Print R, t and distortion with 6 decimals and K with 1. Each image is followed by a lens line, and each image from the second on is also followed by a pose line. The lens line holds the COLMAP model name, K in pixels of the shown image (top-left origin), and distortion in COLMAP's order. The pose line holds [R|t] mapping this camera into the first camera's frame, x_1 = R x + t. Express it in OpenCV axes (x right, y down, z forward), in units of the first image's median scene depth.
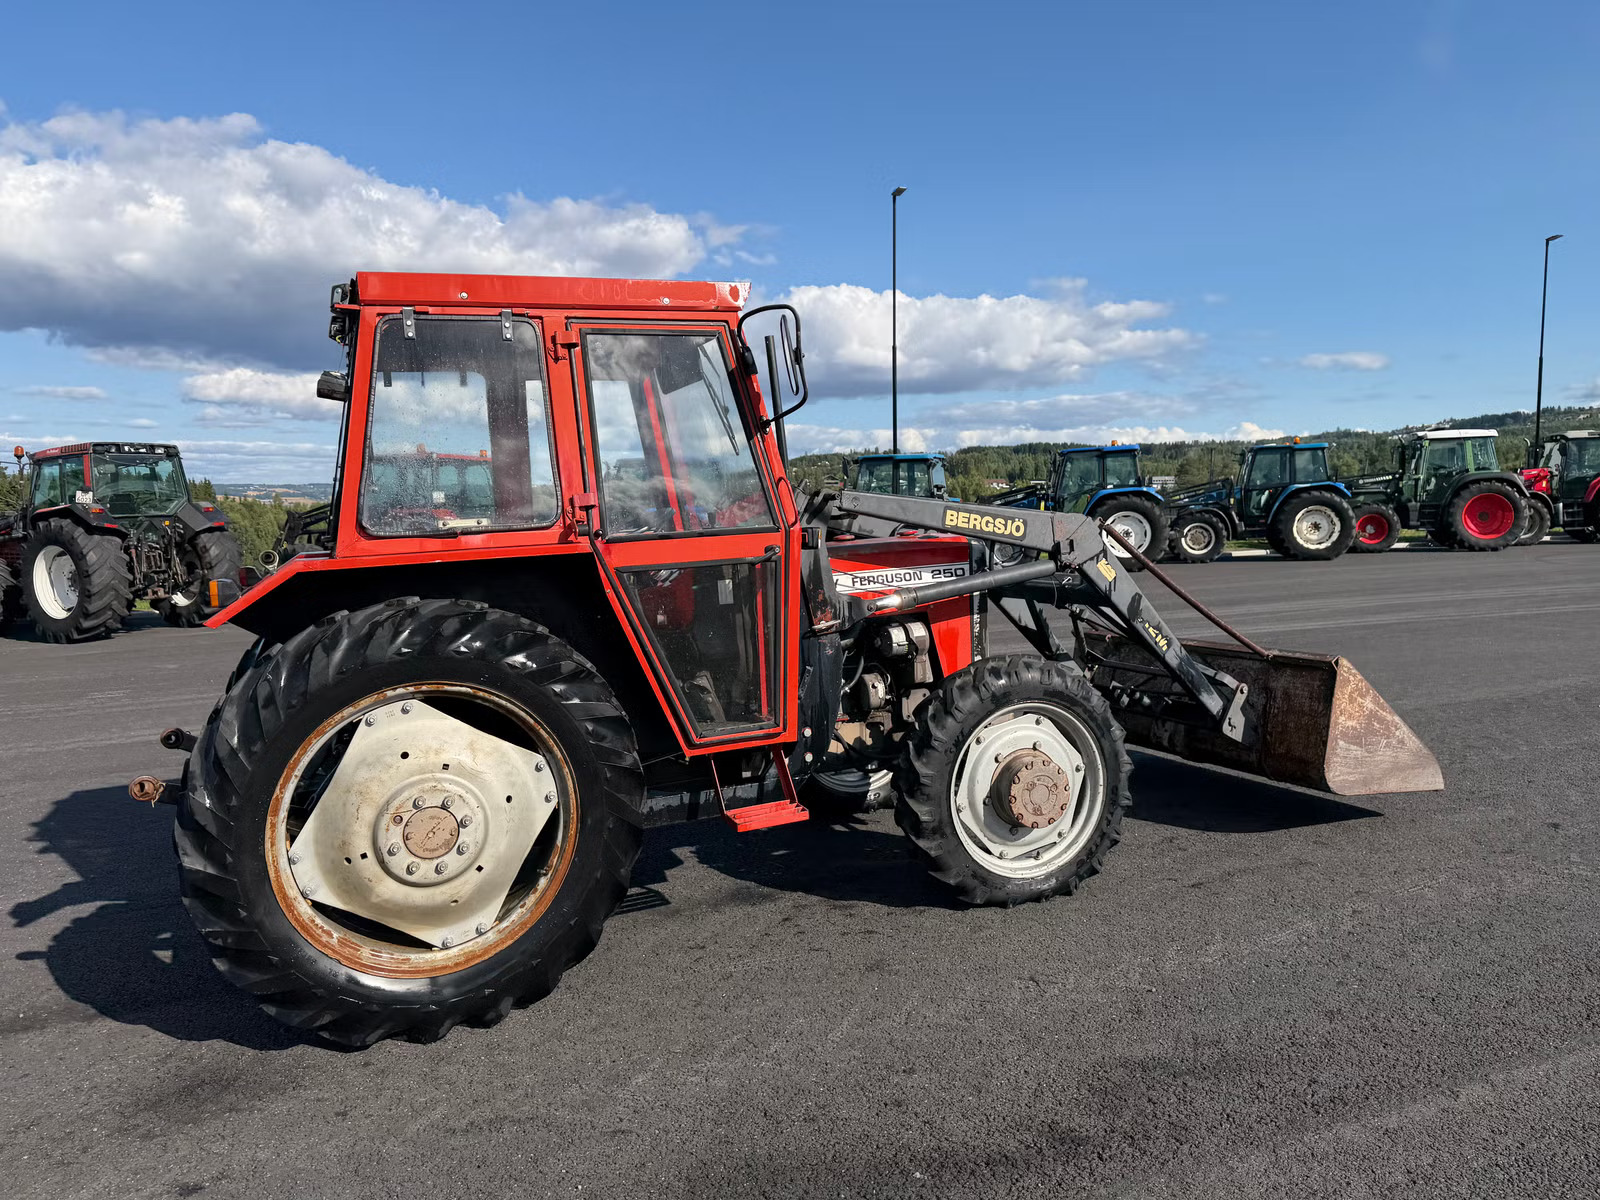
lens RADIAL K [[1129.3, 0, 787.4], [0, 1129.3, 574.7], [0, 0, 1]] dist [0.044697, -0.051871]
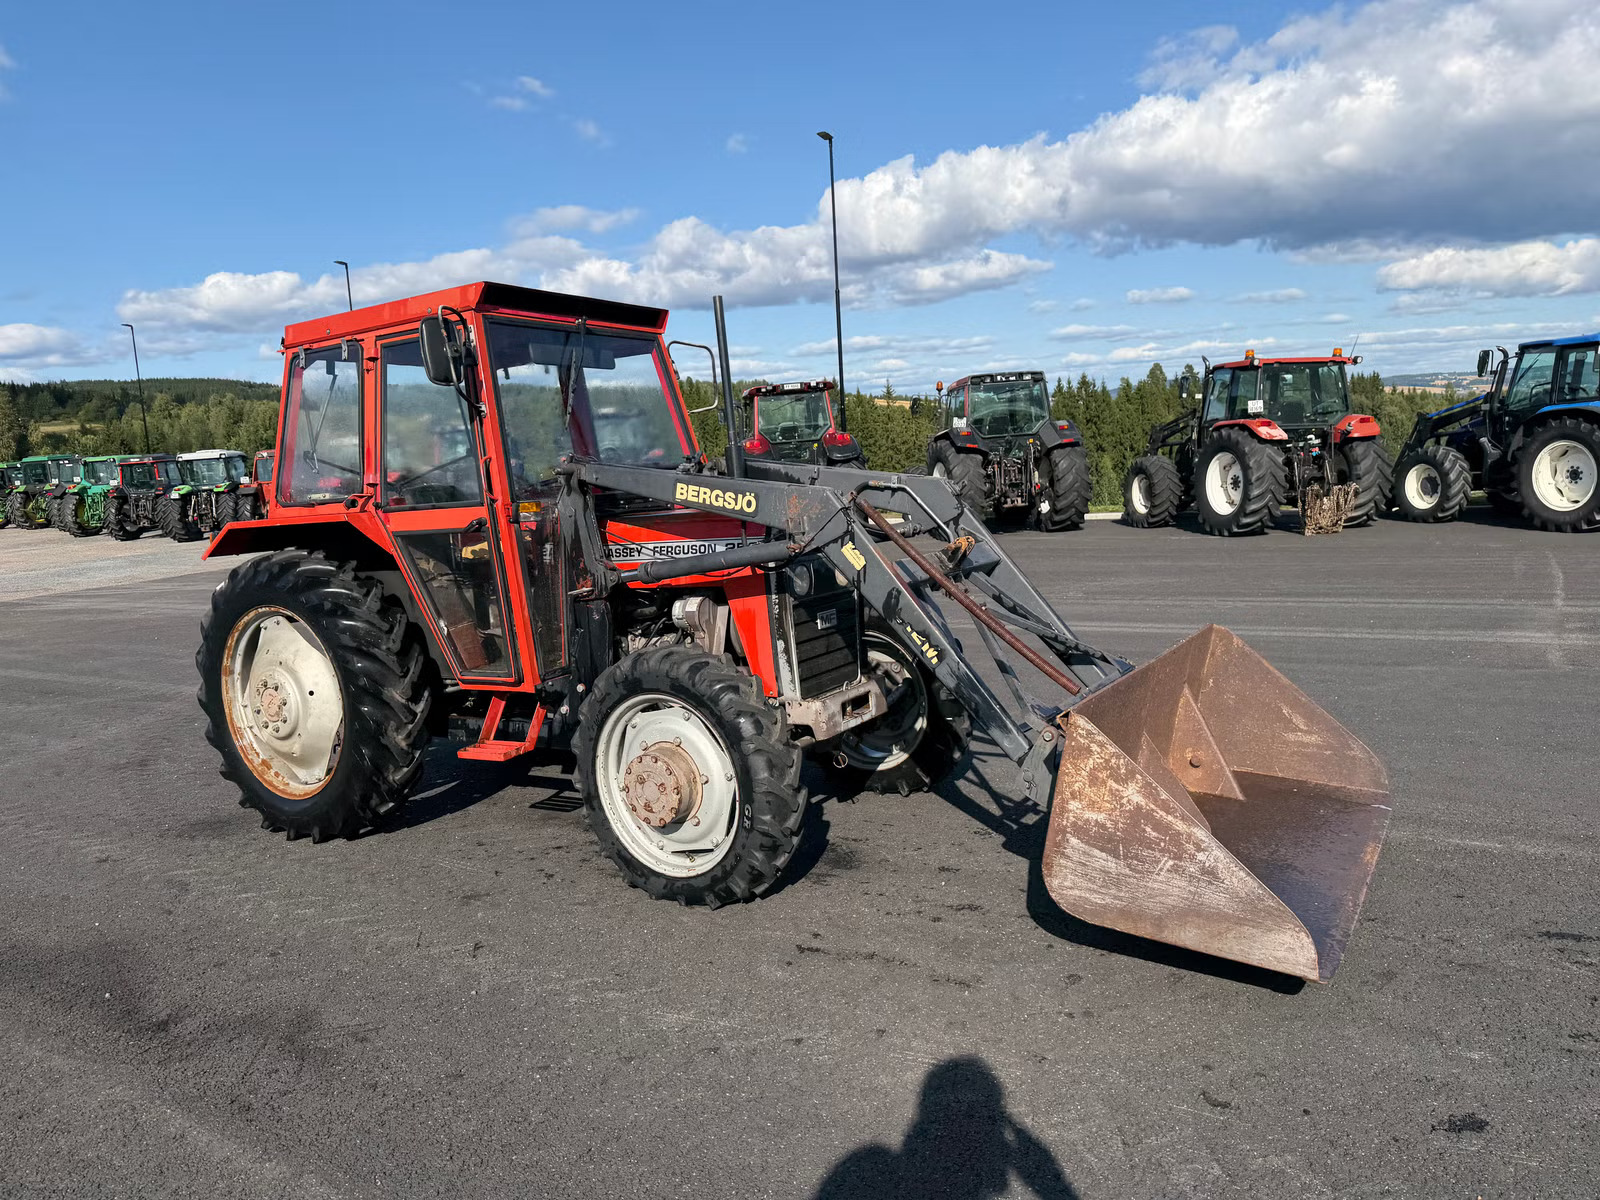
lens RADIAL K [[1129.3, 0, 786.6], [0, 1129.3, 584.9], [0, 0, 1]] dist [0.044697, -0.051871]
pose [[0.572217, 0.090953, -0.815043, 0.949233], [-0.007232, 0.994352, 0.105886, -0.071150], [0.820070, -0.054695, 0.569643, 0.515041]]
